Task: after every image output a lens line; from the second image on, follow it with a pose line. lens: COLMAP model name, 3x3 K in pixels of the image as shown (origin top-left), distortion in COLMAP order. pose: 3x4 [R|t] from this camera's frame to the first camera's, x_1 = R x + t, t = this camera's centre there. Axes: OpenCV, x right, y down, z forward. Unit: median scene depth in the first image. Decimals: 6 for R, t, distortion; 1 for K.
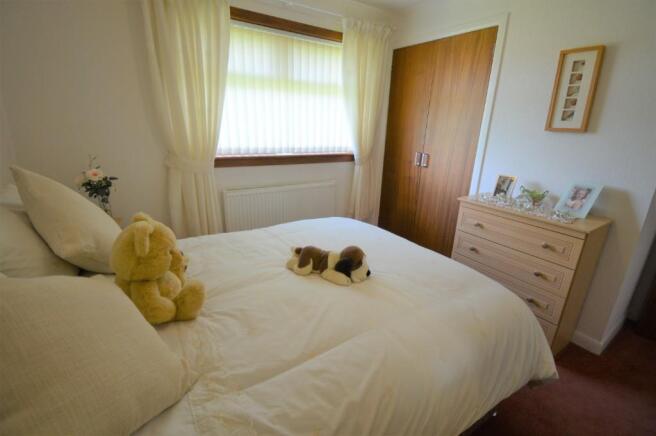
lens RADIAL K [[299.1, 0, 330.1], [0, 299.1, 214.7], [0, 0, 1]] dist [0.028170, -0.027687]
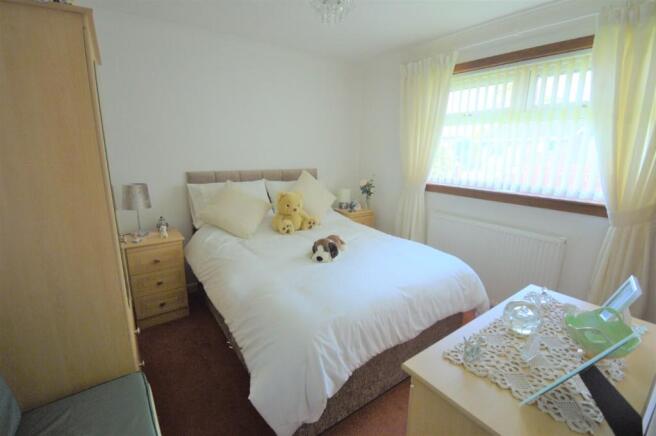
lens RADIAL K [[299.1, 0, 330.1], [0, 299.1, 214.7], [0, 0, 1]] dist [0.028170, -0.027687]
pose [[0.057149, 0.183961, -0.981271, 0.775049], [-0.305328, 0.939005, 0.158255, -0.126679], [0.950531, 0.290565, 0.109832, 0.454193]]
